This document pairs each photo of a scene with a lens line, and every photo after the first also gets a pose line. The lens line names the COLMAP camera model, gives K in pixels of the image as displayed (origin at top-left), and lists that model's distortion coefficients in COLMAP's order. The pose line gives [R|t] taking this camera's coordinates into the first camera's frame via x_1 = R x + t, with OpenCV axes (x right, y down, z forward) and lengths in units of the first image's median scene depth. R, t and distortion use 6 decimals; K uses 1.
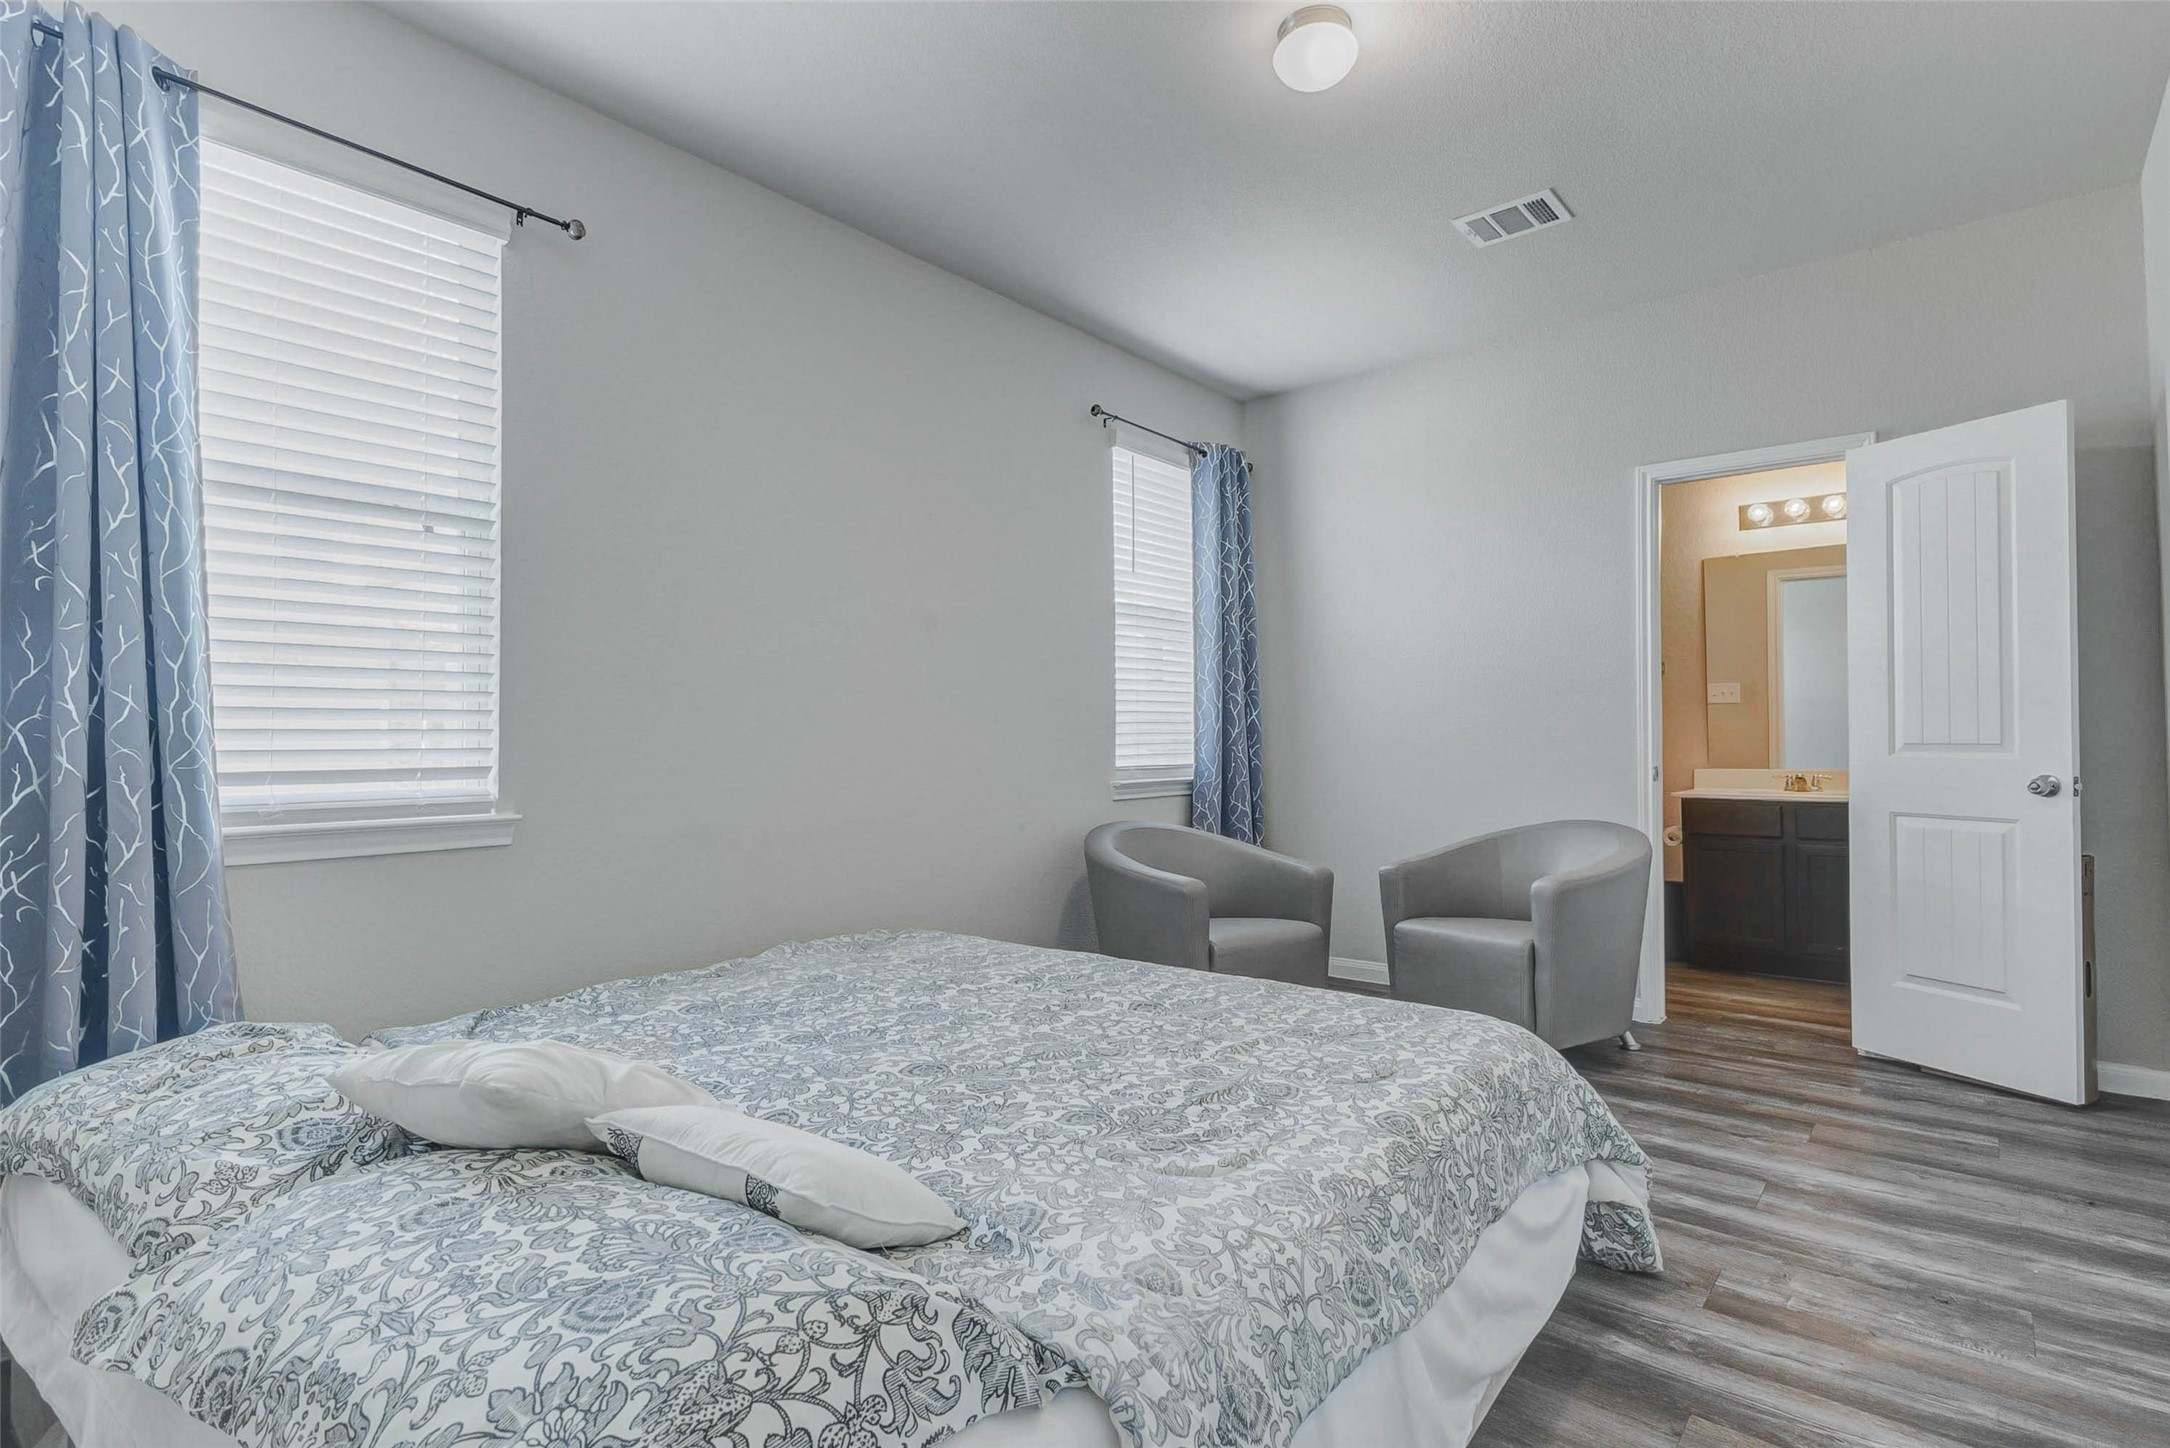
lens RADIAL K [[1060.8, 0, 1083.6], [0, 1060.8, 723.3], [0, 0, 1]] dist [-0.001231, -0.000572]
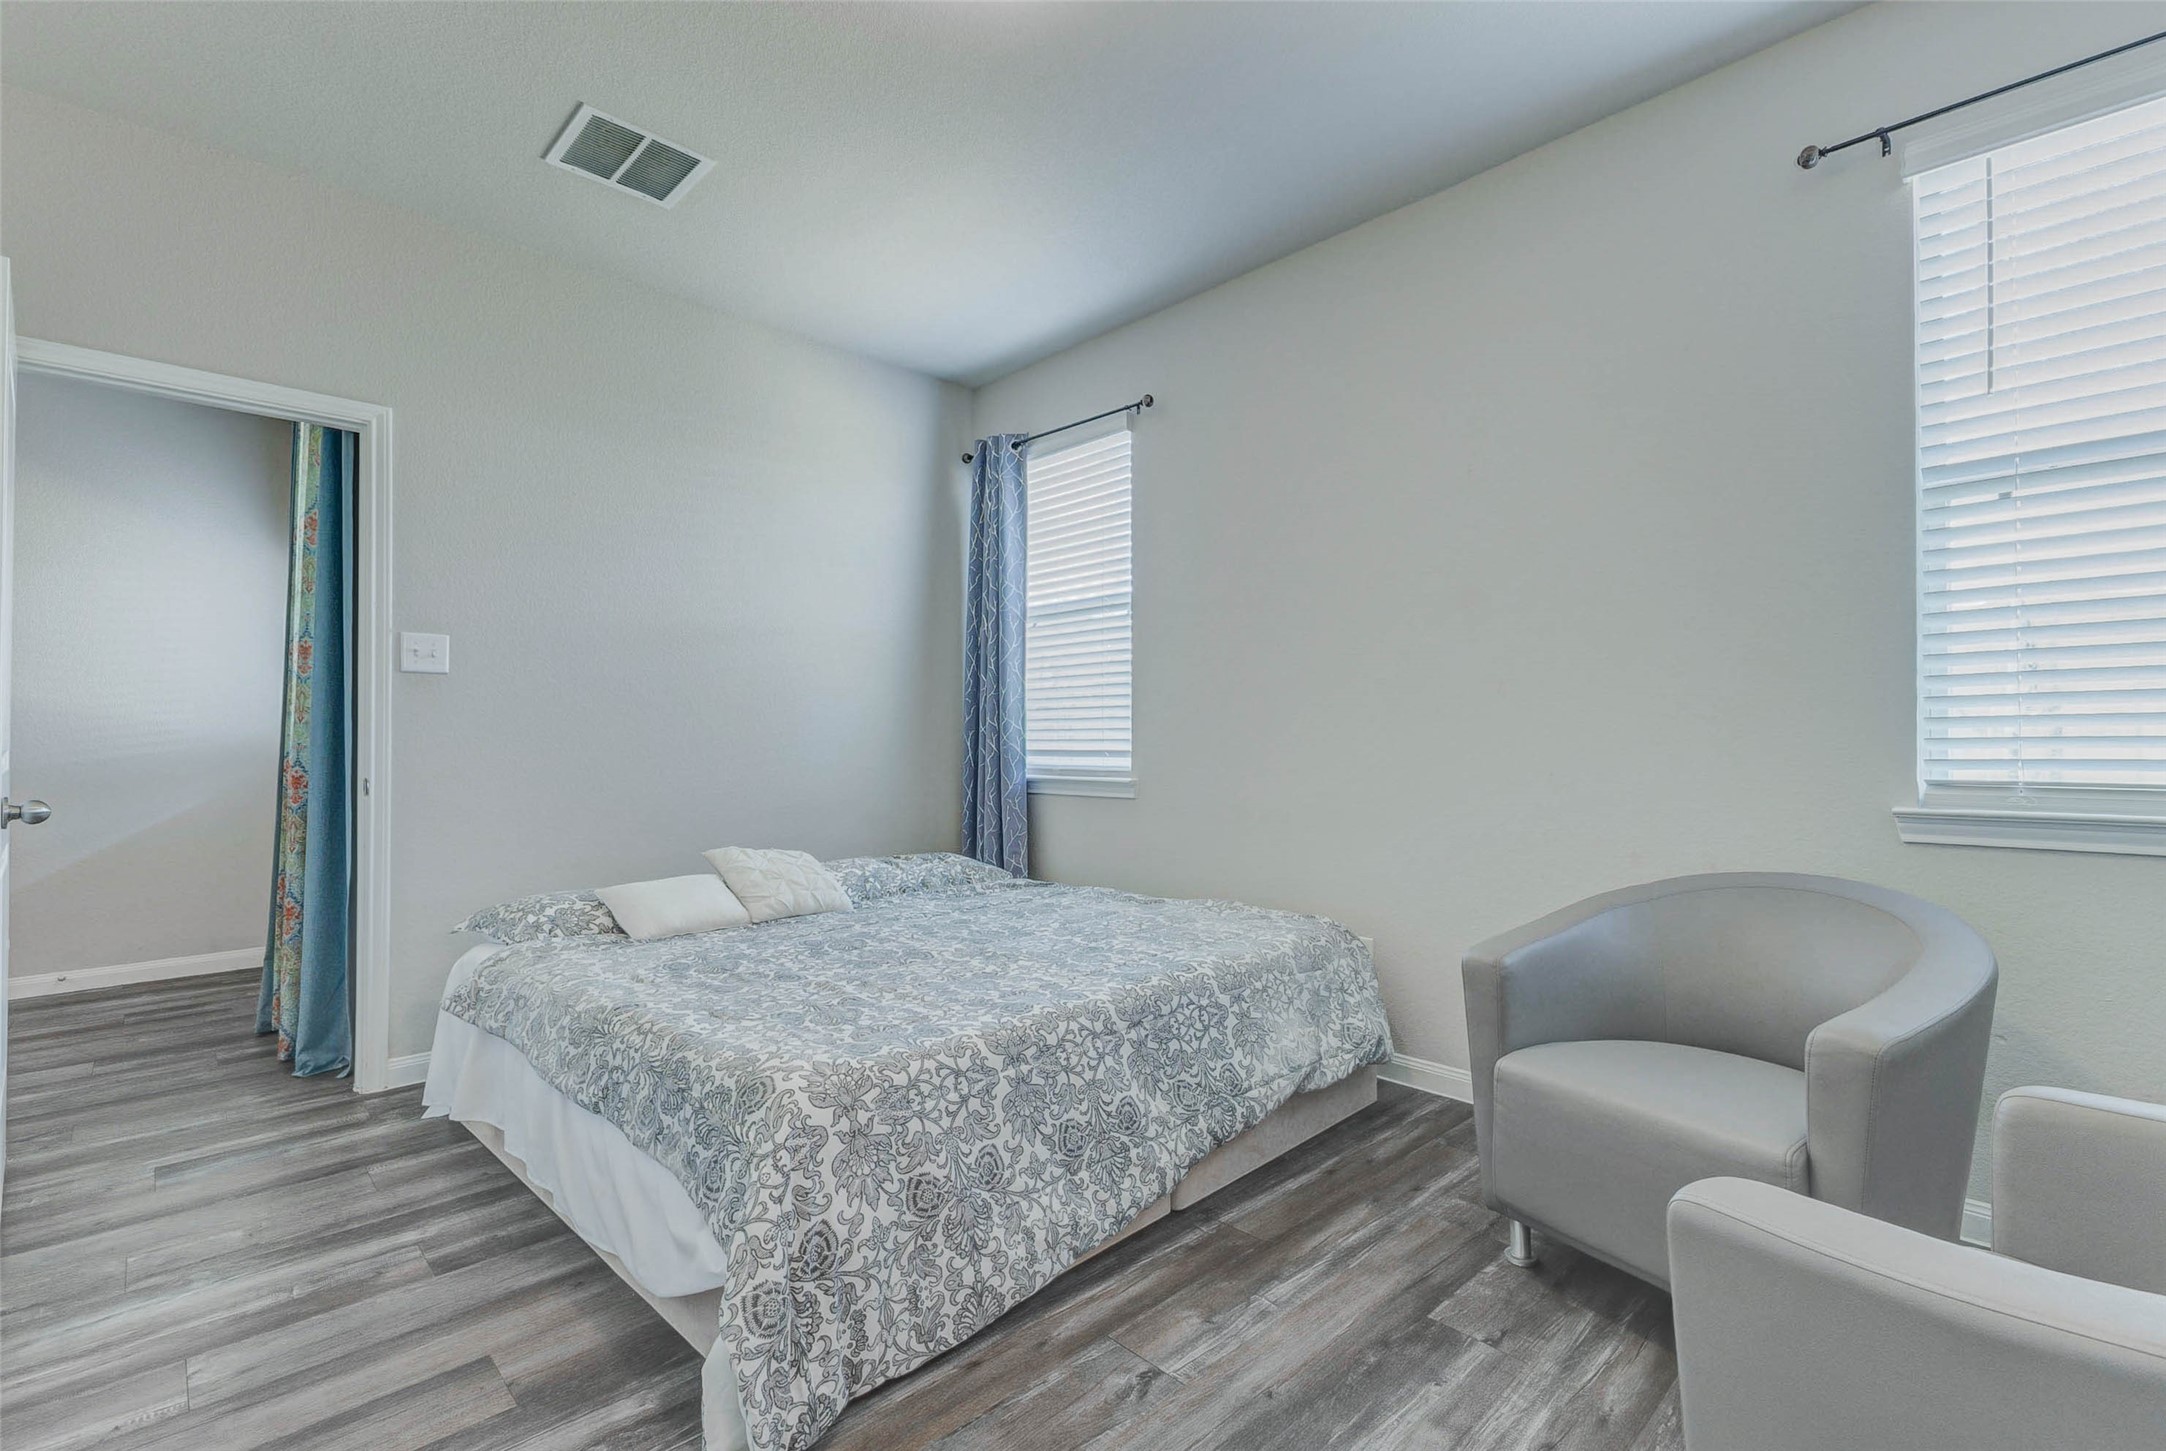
lens RADIAL K [[943.7, 0, 1081.7], [0, 943.7, 738.1], [0, 0, 1]] dist [0.005642, -0.001861]
pose [[-0.092539, 0.006168, -0.995690, 1.054347], [0.024434, 0.999694, 0.003922, 0.015276], [0.995409, -0.023966, -0.092661, 1.213008]]
